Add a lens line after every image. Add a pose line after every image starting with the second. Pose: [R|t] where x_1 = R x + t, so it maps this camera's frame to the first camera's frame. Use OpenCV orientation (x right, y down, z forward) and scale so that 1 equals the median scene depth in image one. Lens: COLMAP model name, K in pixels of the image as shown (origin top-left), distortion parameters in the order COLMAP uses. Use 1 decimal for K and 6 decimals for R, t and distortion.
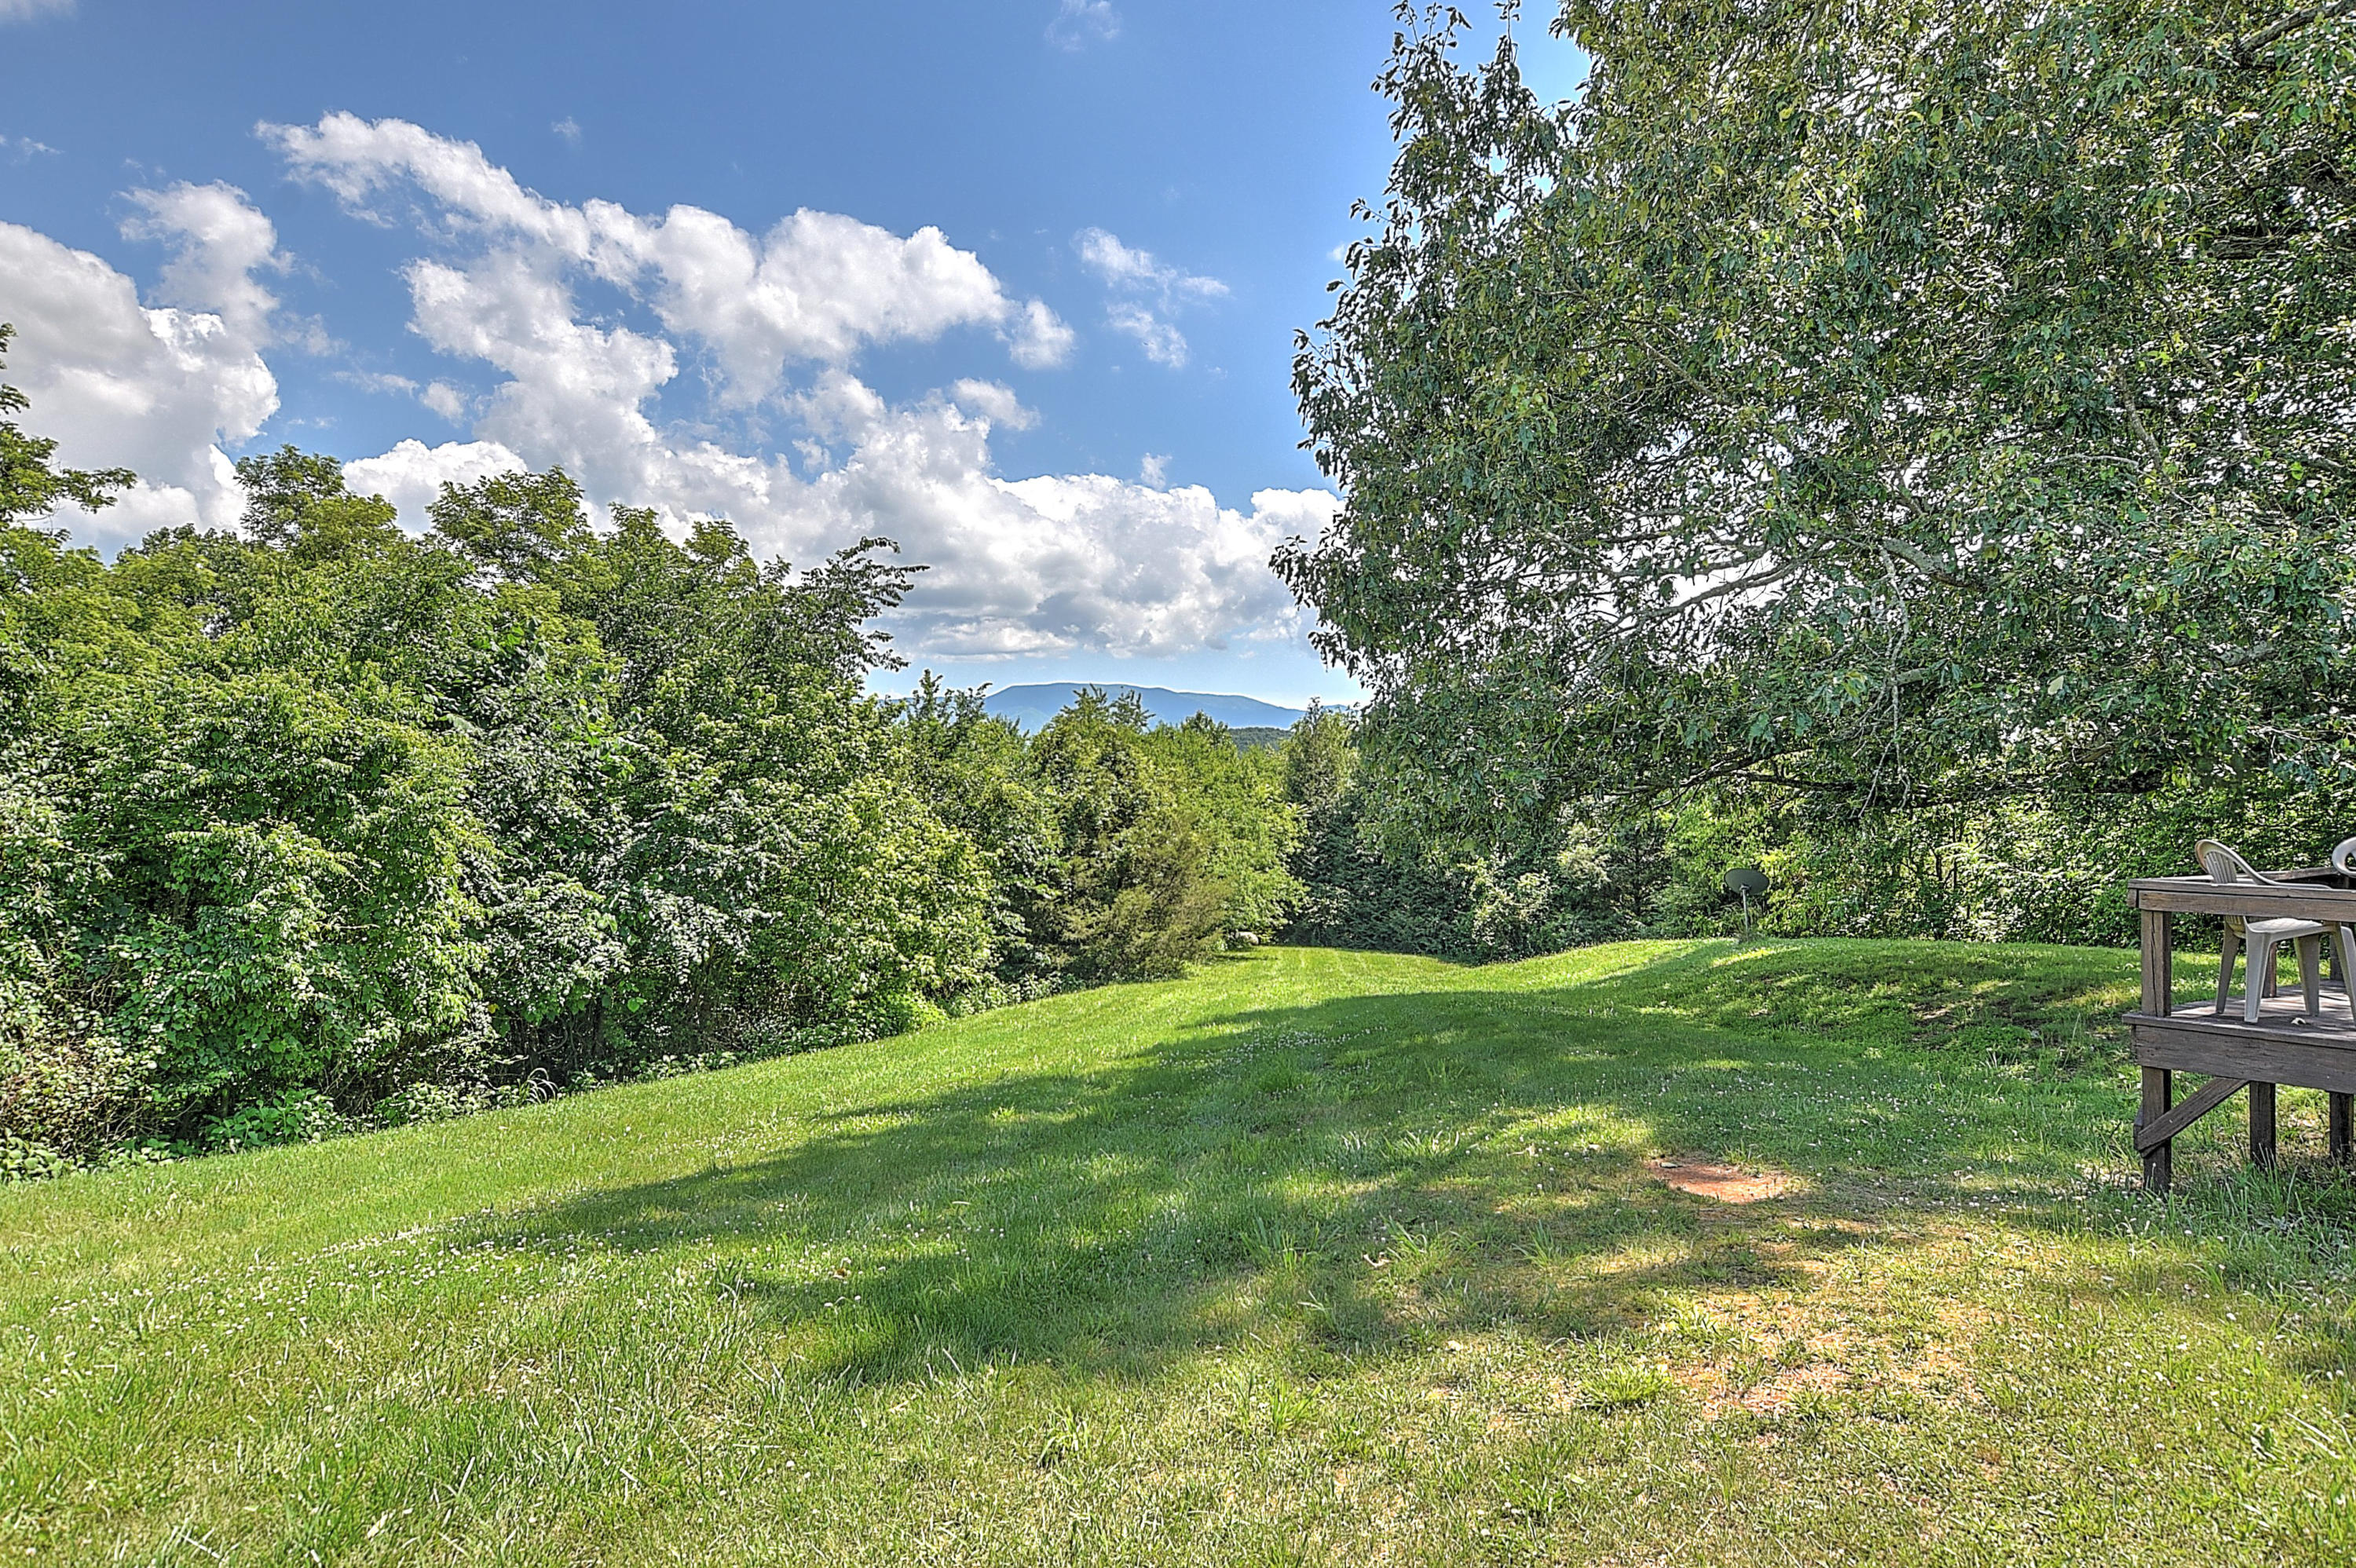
lens RADIAL K [[1544.3, 0, 1175.1], [0, 1544.3, 769.4], [0, 0, 1]] dist [0.019704, -0.001423]
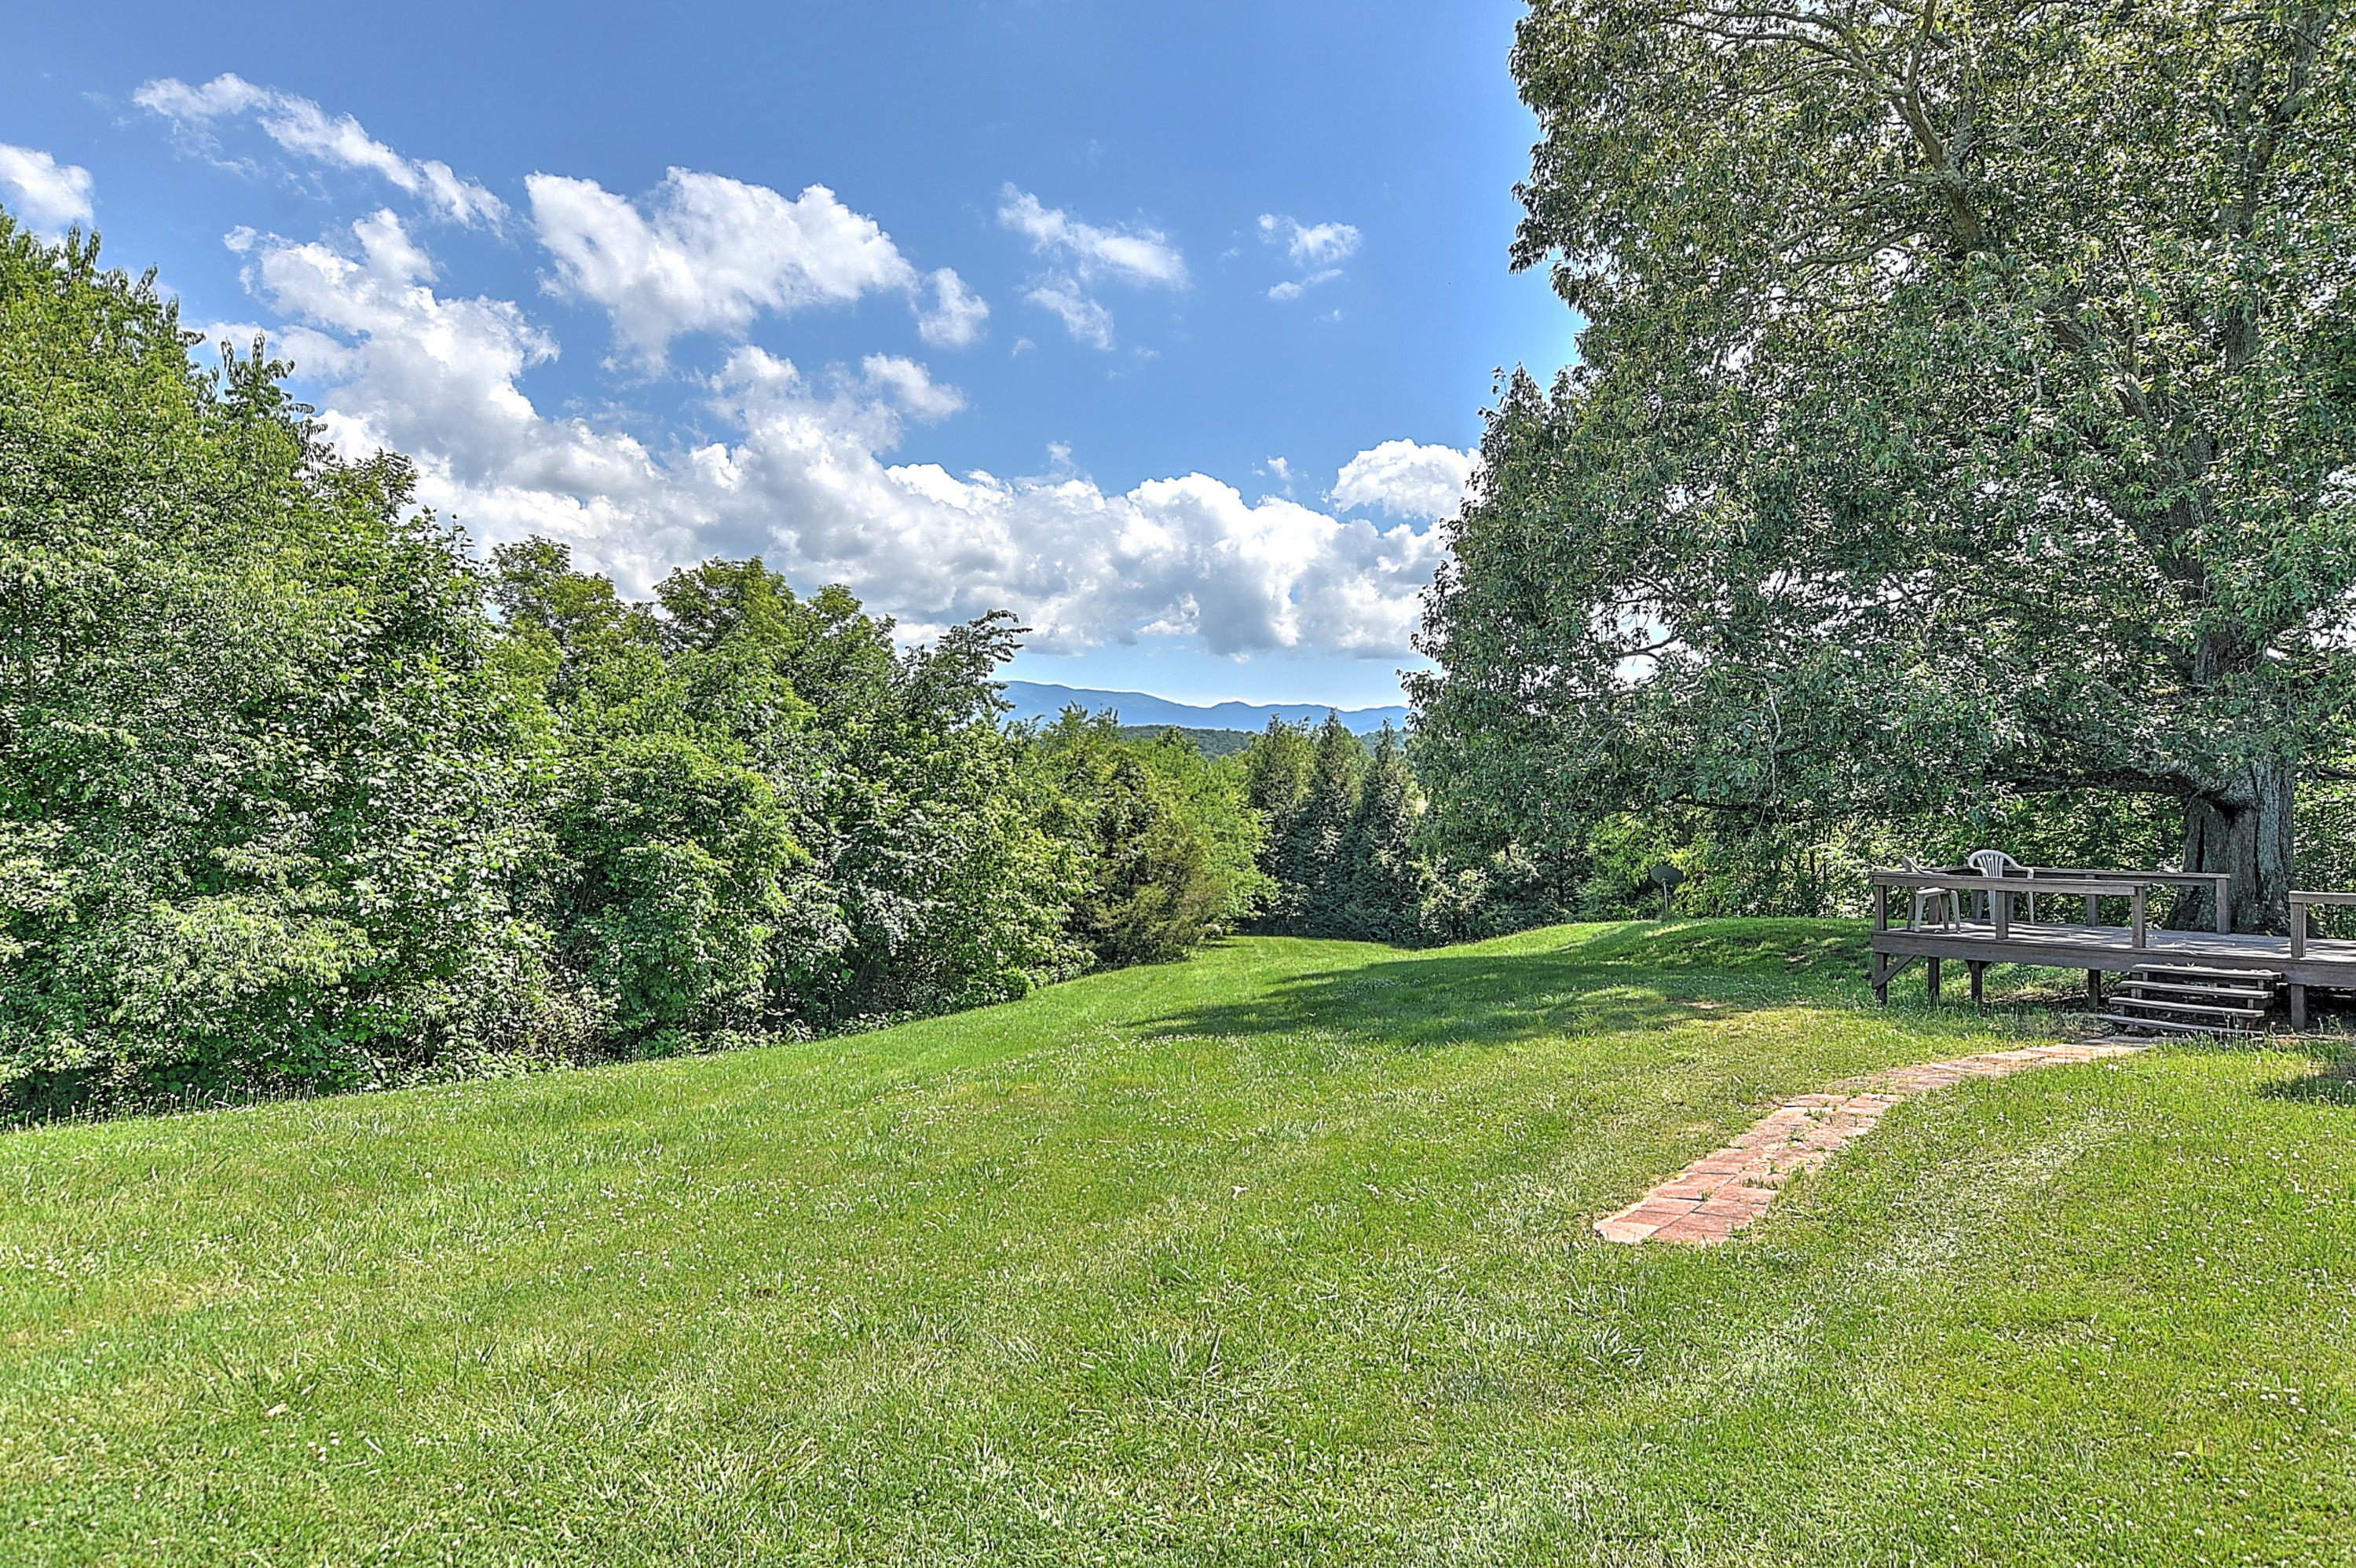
lens RADIAL K [[1544.3, 0, 1181.8], [0, 1544.3, 795.0], [0, 0, 1]] dist [0.019704, -0.001423]
pose [[0.997824, -0.002674, 0.065880, -0.077024], [0.001508, 0.999841, 0.017744, -0.011793], [-0.065917, -0.017606, 0.997670, -0.170132]]
